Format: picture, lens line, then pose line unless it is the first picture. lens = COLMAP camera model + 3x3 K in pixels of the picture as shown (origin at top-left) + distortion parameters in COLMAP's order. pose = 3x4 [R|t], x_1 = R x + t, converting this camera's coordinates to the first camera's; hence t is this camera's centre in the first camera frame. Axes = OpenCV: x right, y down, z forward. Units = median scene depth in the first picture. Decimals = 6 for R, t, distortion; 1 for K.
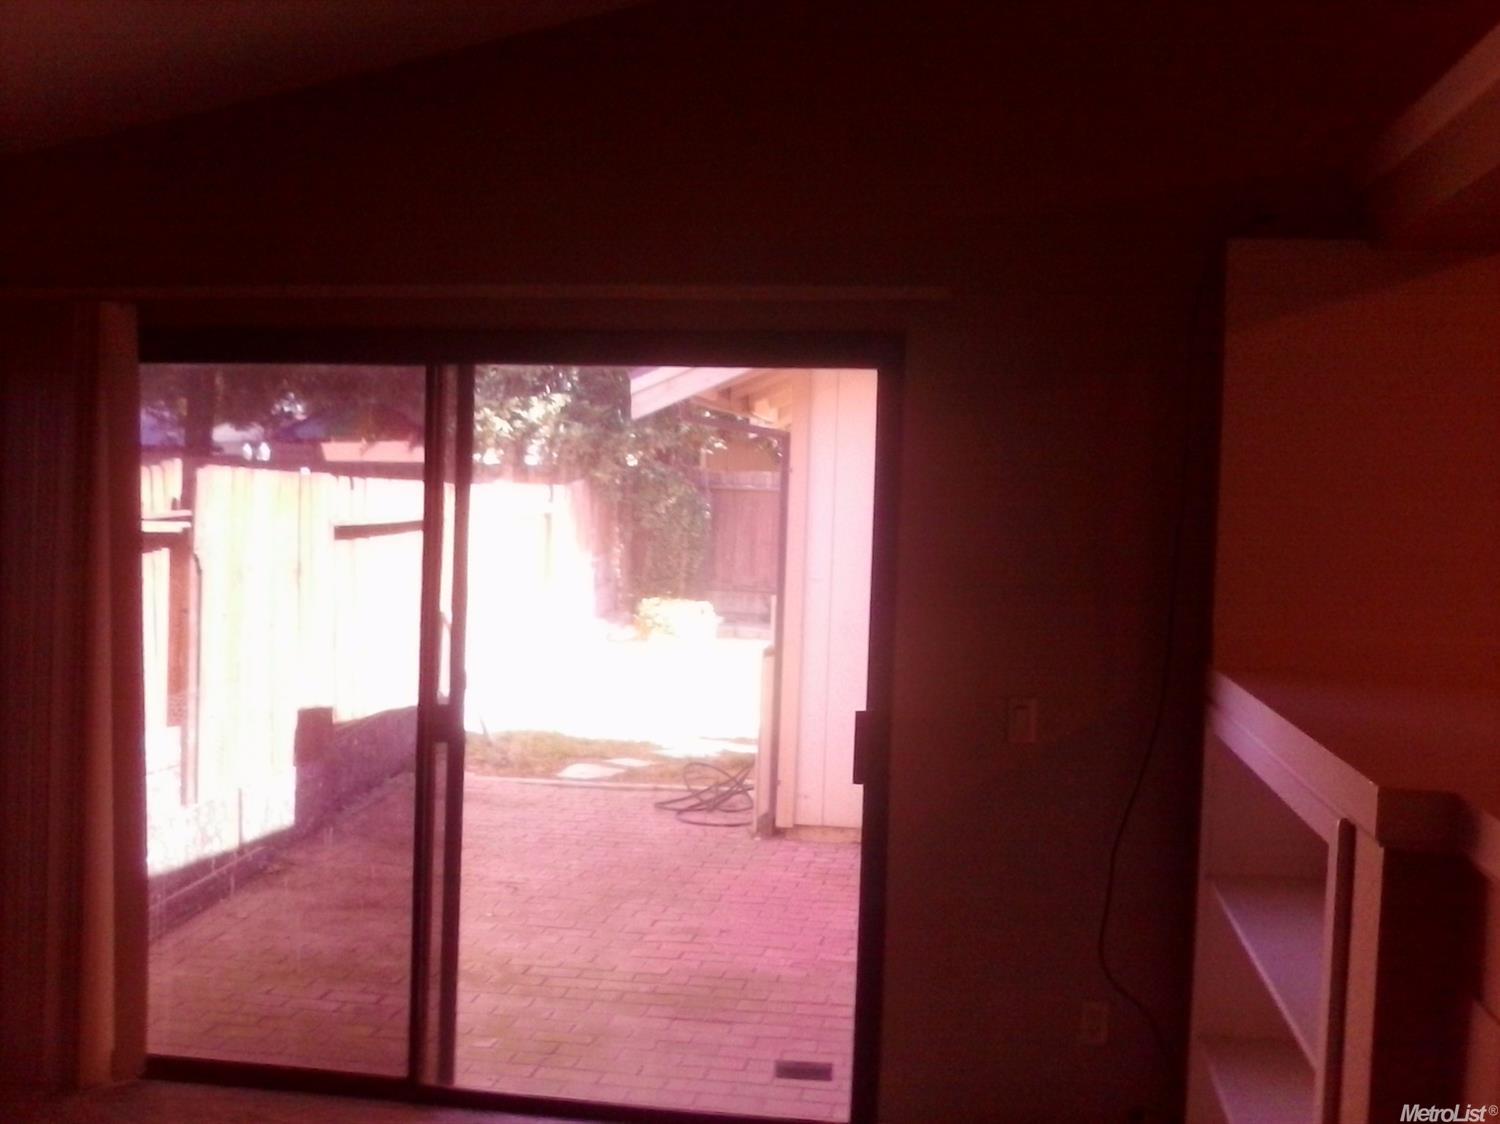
lens RADIAL K [[1427.8, 0, 750.4], [0, 1427.8, 557.6], [0, 0, 1]] dist [-0.071222, 0.000000]
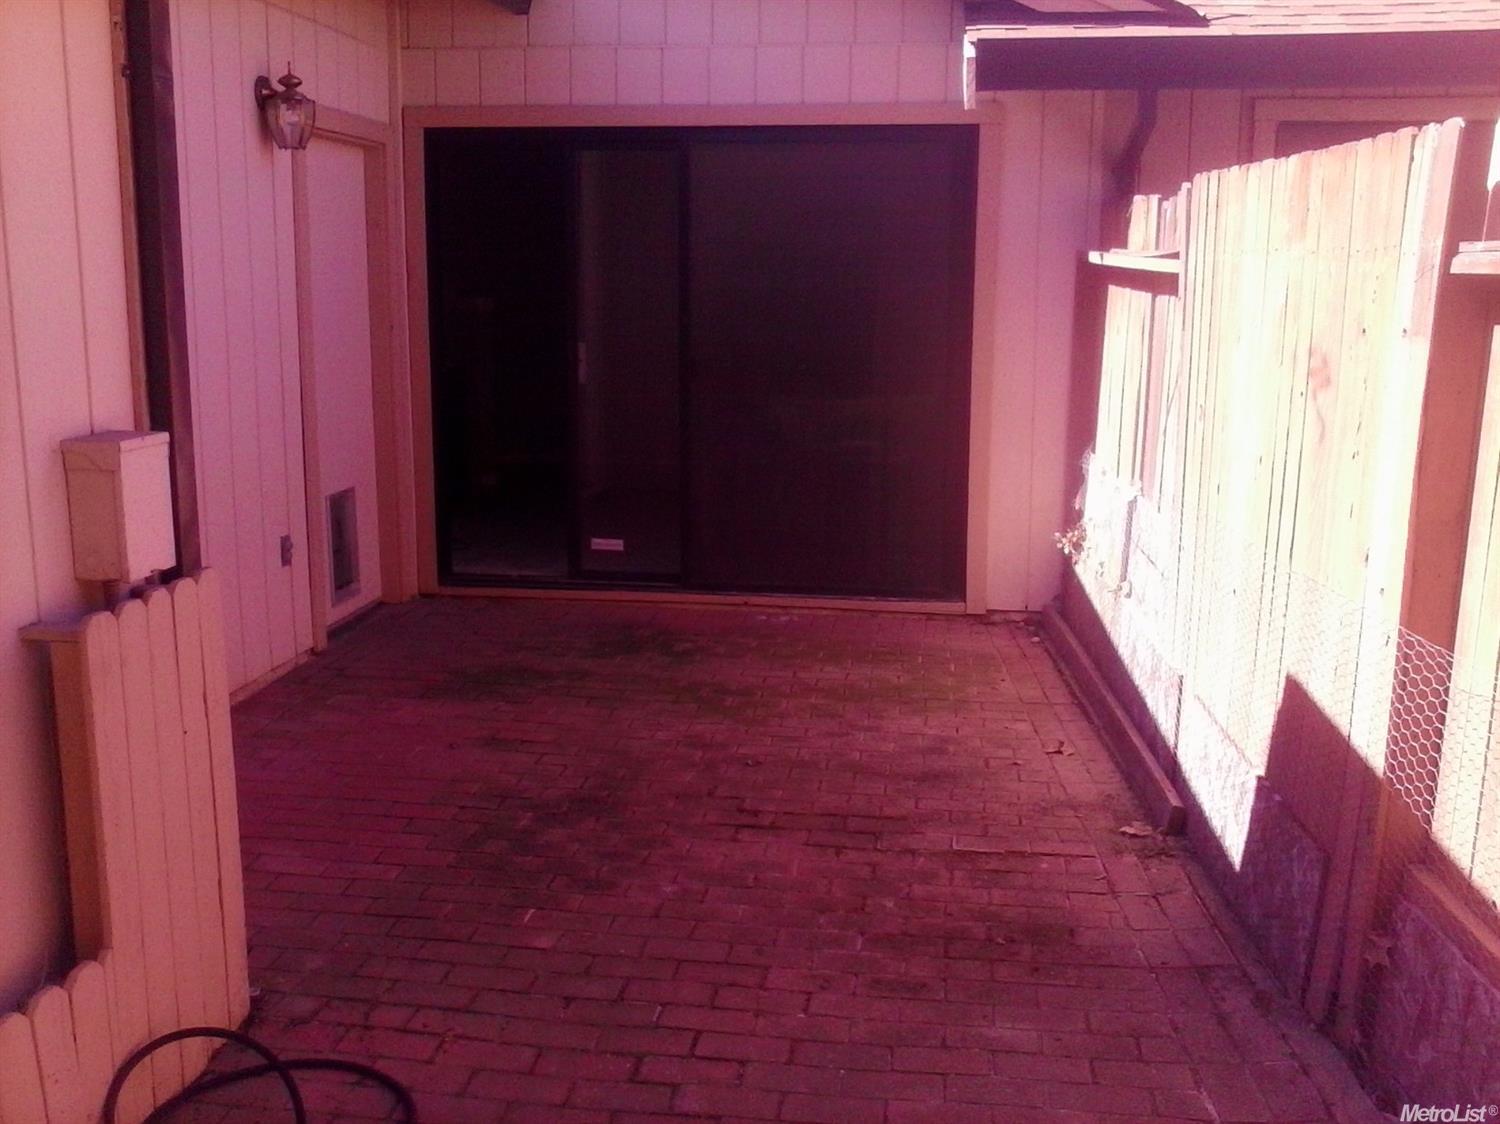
lens RADIAL K [[1427.8, 0, 750.2], [0, 1427.8, 563.1], [0, 0, 1]] dist [-0.071222, 0.000000]
pose [[-0.998980, -0.033913, -0.029805, -0.165030], [-0.040147, 0.969251, 0.242776, -0.042651], [0.020655, 0.243725, -0.969624, 1.819951]]
